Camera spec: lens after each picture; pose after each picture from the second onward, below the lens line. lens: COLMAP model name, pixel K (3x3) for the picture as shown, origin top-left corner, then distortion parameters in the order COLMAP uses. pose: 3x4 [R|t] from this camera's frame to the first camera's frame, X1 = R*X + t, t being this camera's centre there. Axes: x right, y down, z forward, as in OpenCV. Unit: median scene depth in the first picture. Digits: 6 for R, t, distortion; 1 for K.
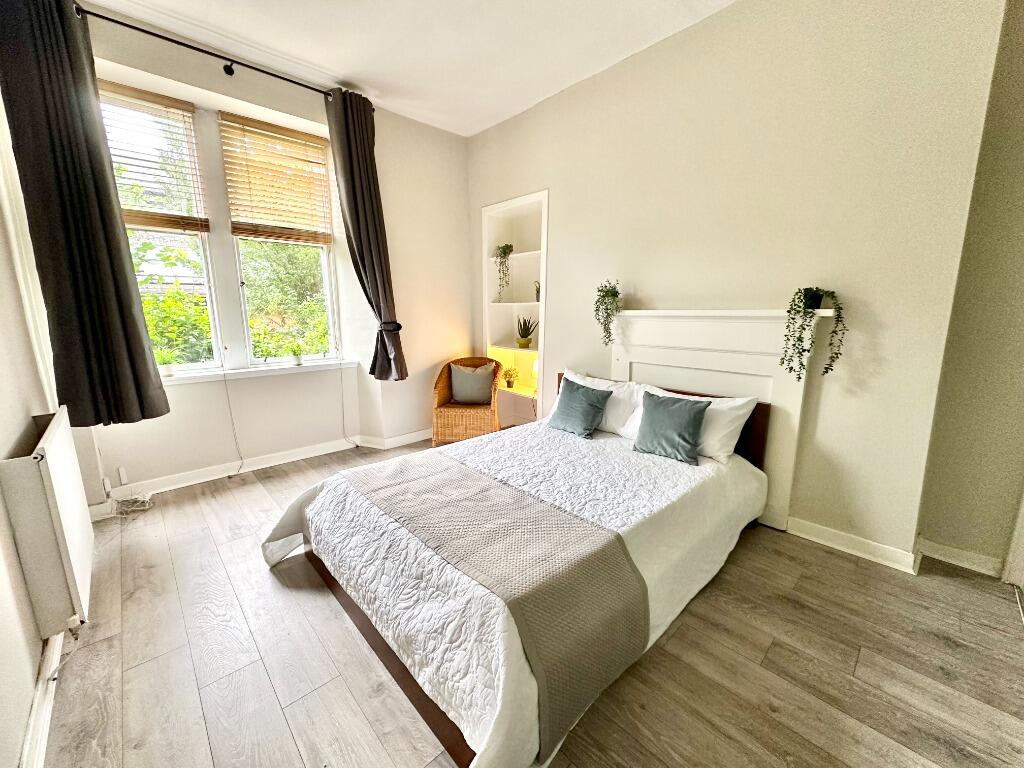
lens RADIAL K [[409.5, 0, 513.5], [0, 409.5, 381.7], [0, 0, 1]] dist [0.001210, 0.000086]
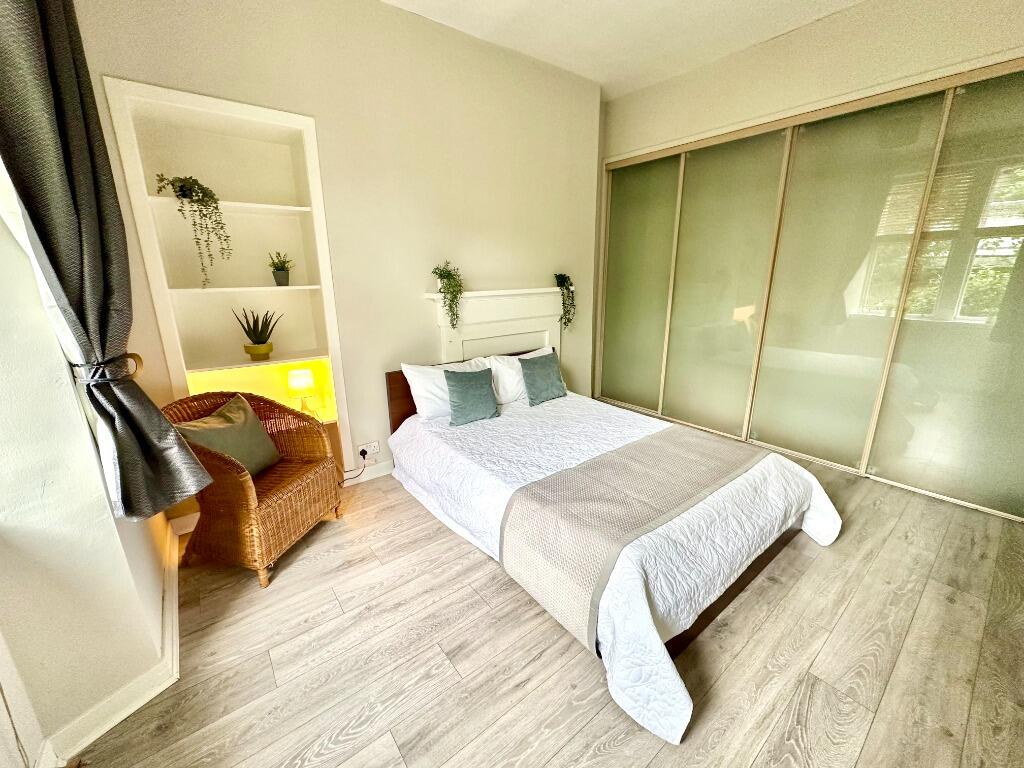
lens RADIAL K [[409.5, 0, 517.3], [0, 409.5, 383.3], [0, 0, 1]] dist [0.001210, 0.000086]
pose [[0.084096, -0.251767, 0.964127, -0.753655], [0.188156, 0.954161, 0.232752, -0.165762], [-0.978532, 0.161833, 0.127613, 0.758155]]
